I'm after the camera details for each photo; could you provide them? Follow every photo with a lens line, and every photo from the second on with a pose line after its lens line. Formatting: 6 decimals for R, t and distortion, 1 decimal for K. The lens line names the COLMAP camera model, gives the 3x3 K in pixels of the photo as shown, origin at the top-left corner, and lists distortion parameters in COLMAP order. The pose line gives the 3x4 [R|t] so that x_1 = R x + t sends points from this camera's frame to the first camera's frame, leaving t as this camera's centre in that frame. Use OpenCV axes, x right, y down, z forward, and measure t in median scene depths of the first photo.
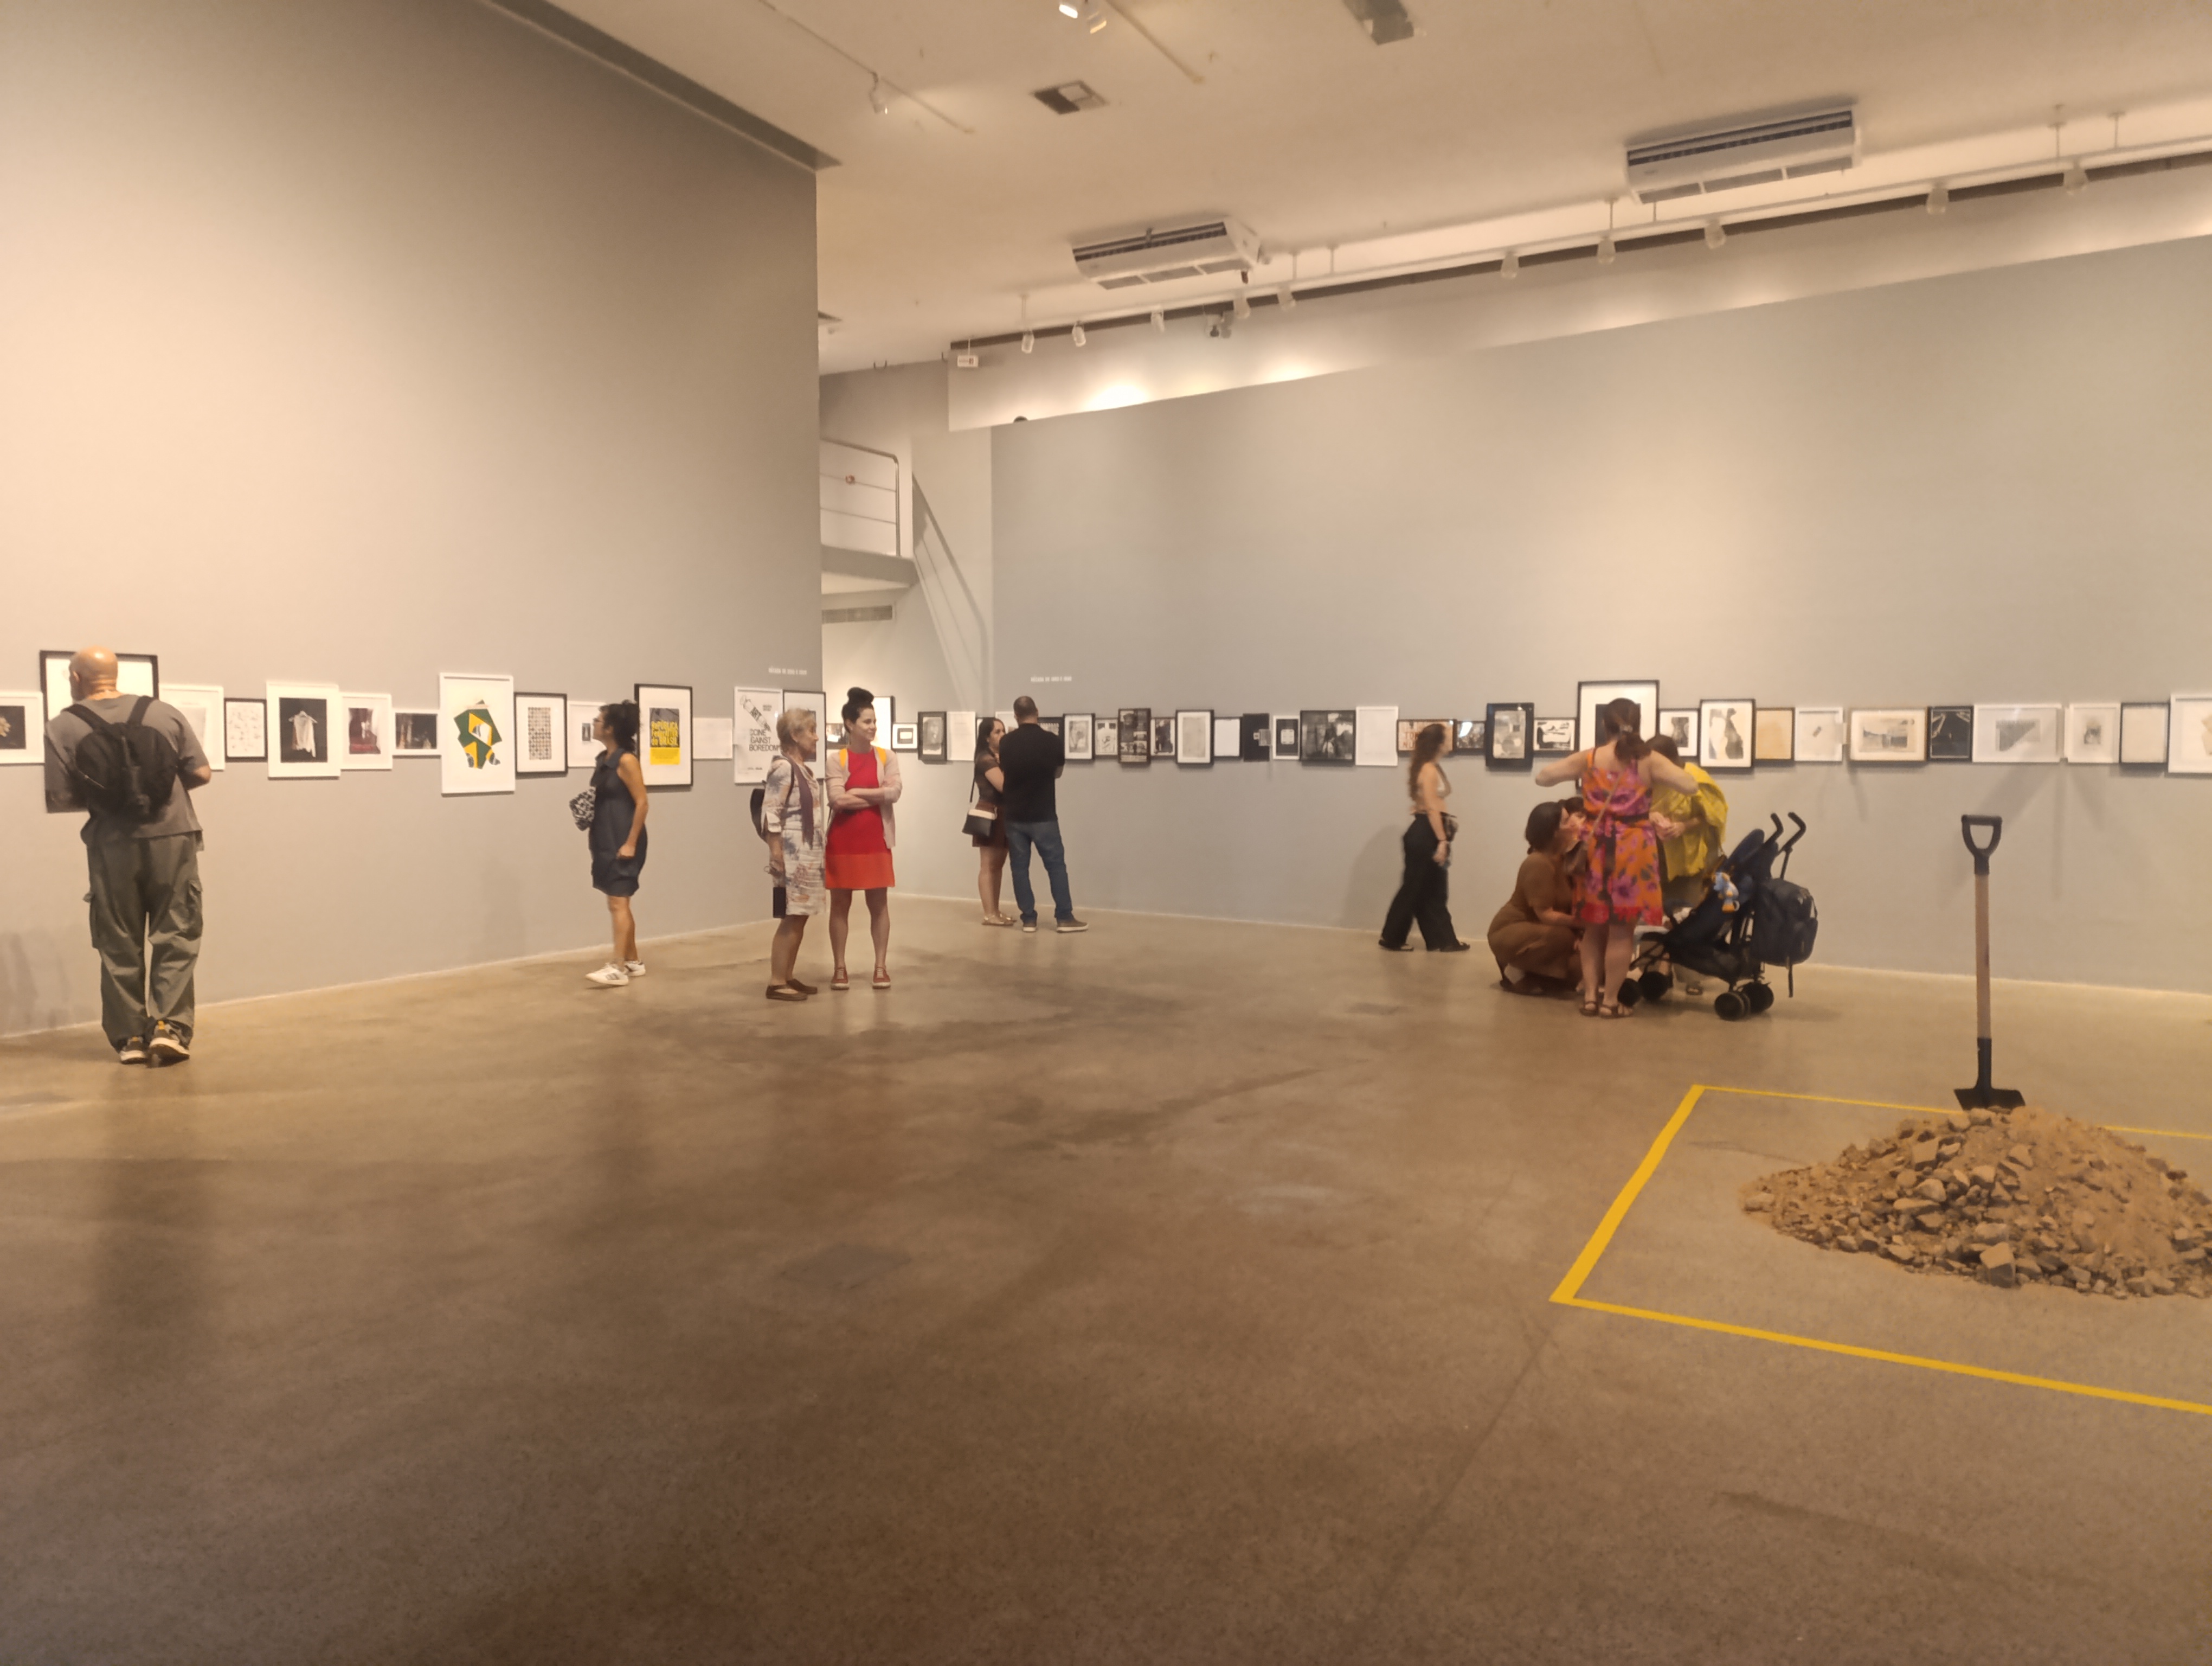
lens RADIAL K [[1488.9, 0, 1104.9], [0, 1488.9, 820.0], [0, 0, 1]] dist [0.062537, -0.068099]
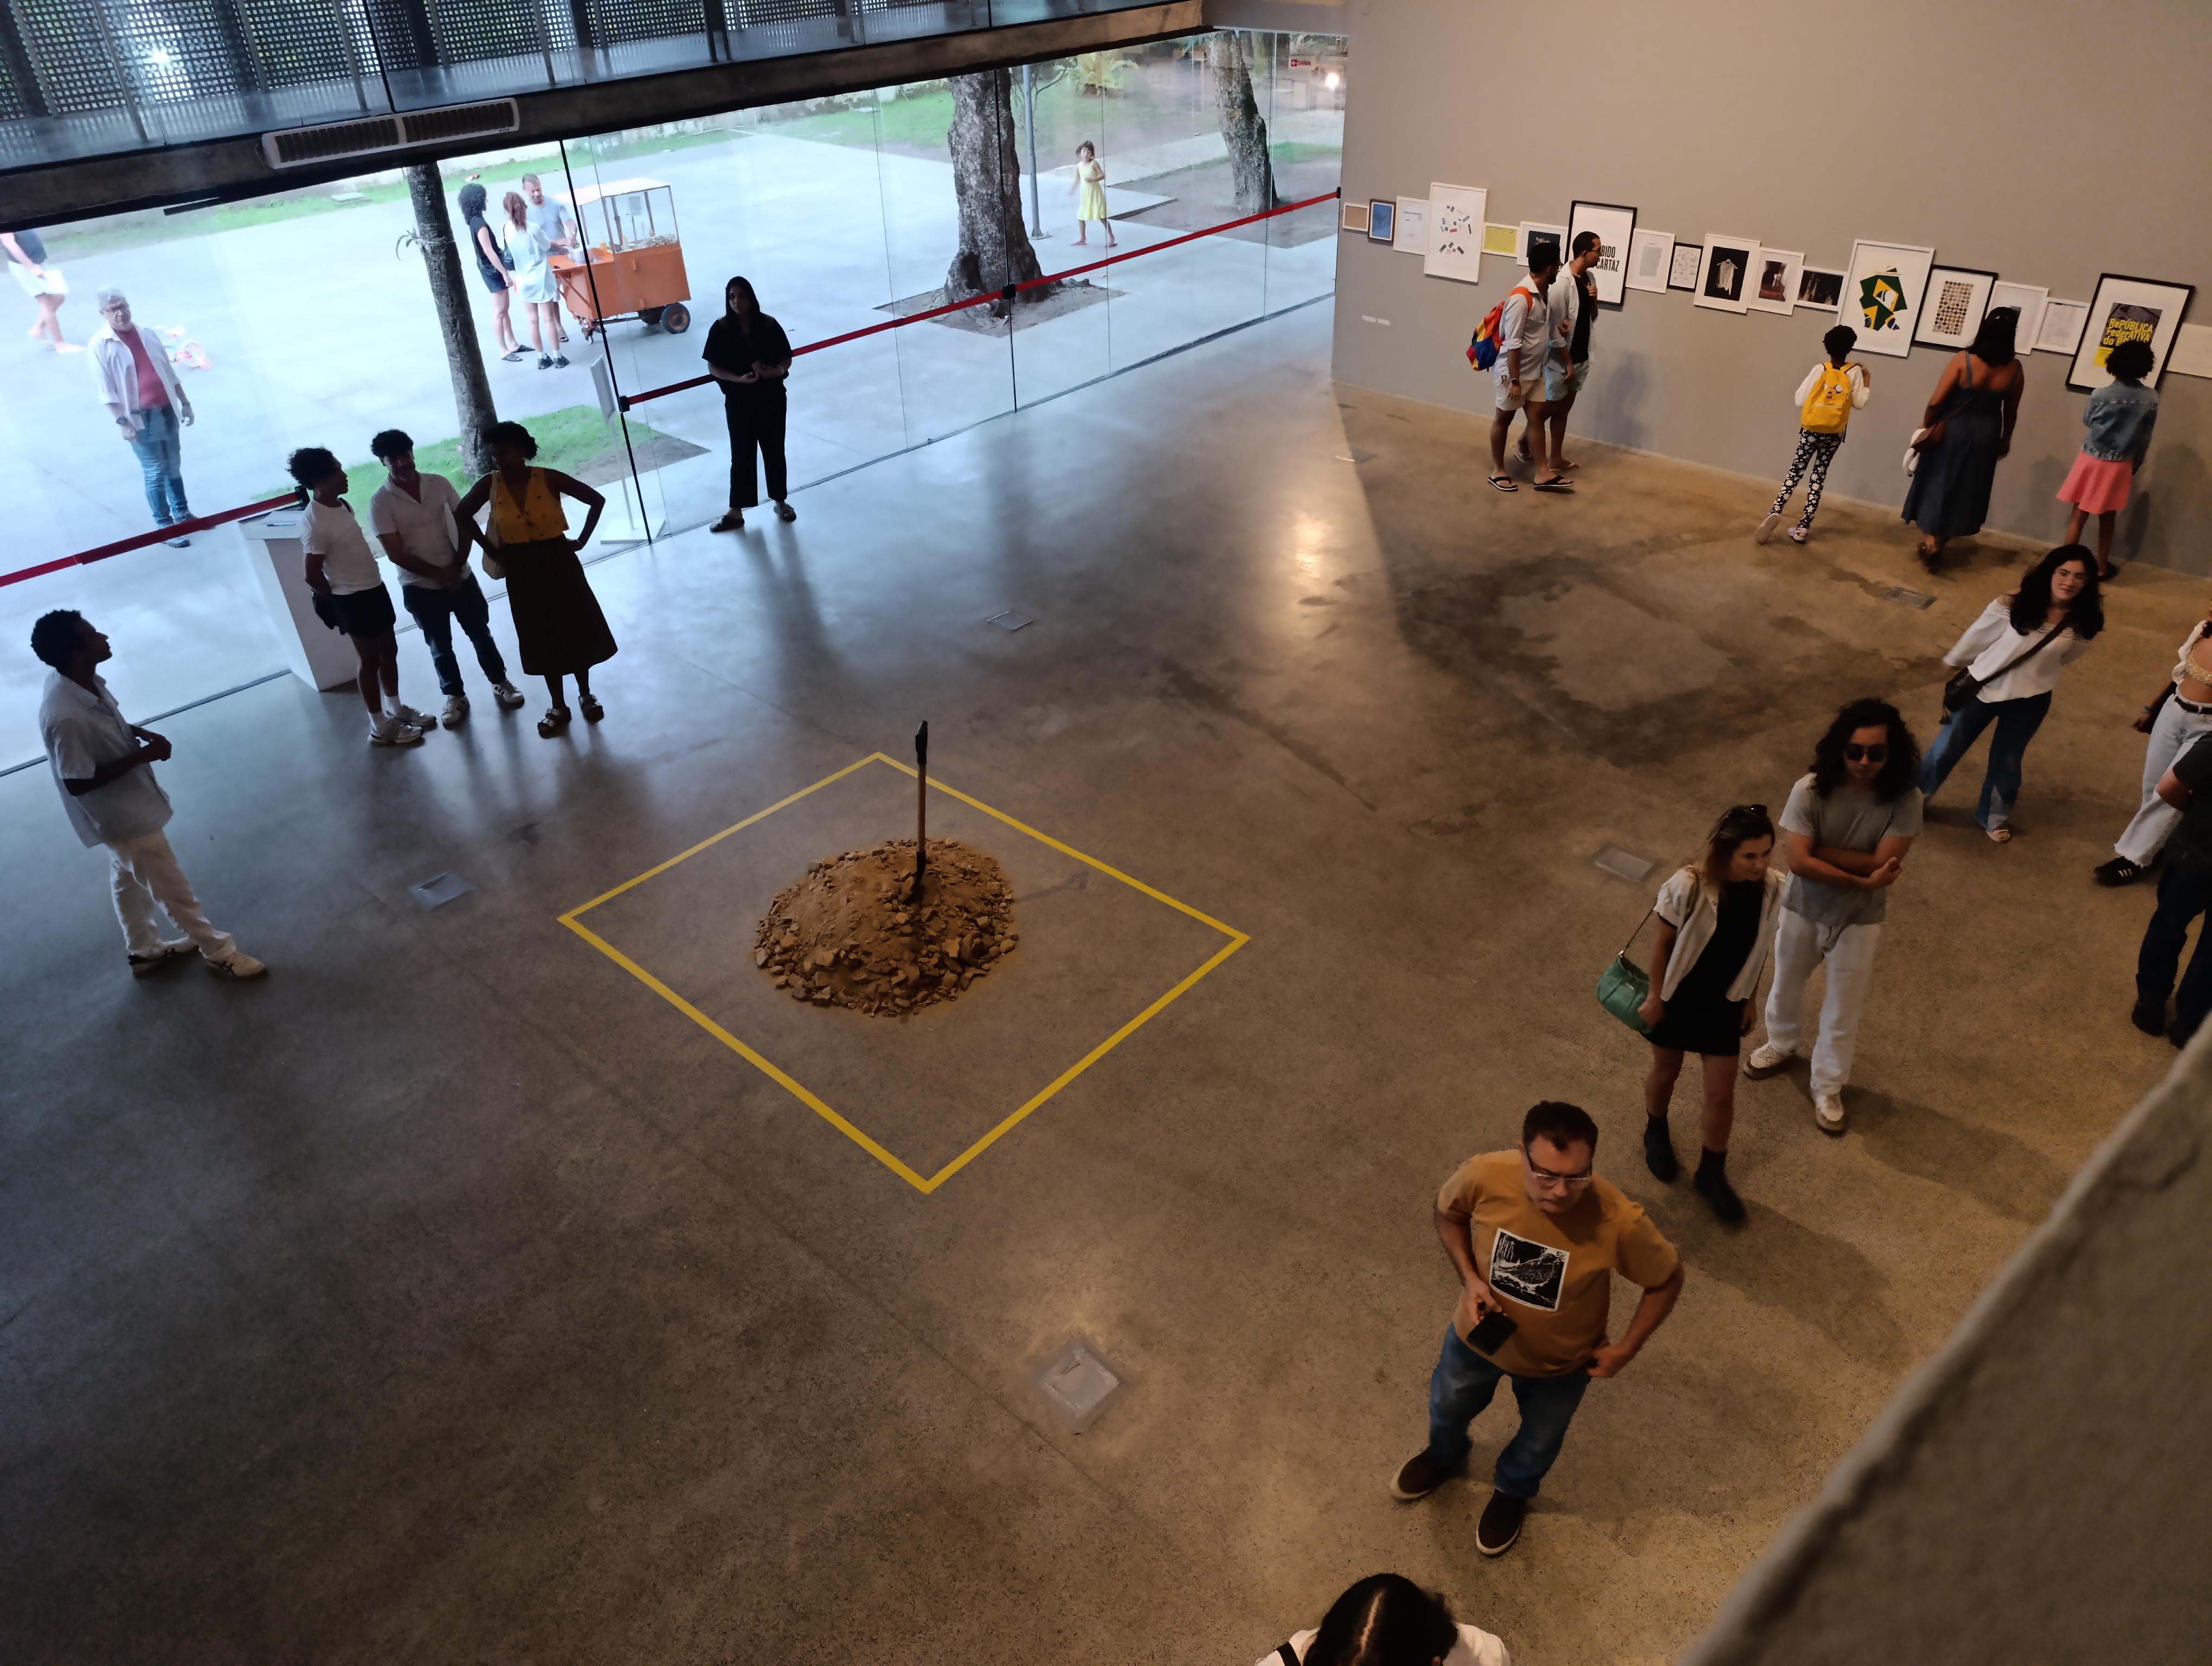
lens RADIAL K [[1502.9, 0, 1106.0], [0, 1502.9, 833.0], [0, 0, 1]] dist [0.004854, -0.027553]
pose [[-0.232495, 0.538574, -0.809867, 0.891258], [-0.023082, 0.829395, 0.558186, -0.359422], [0.972324, 0.148469, -0.180399, 0.743129]]
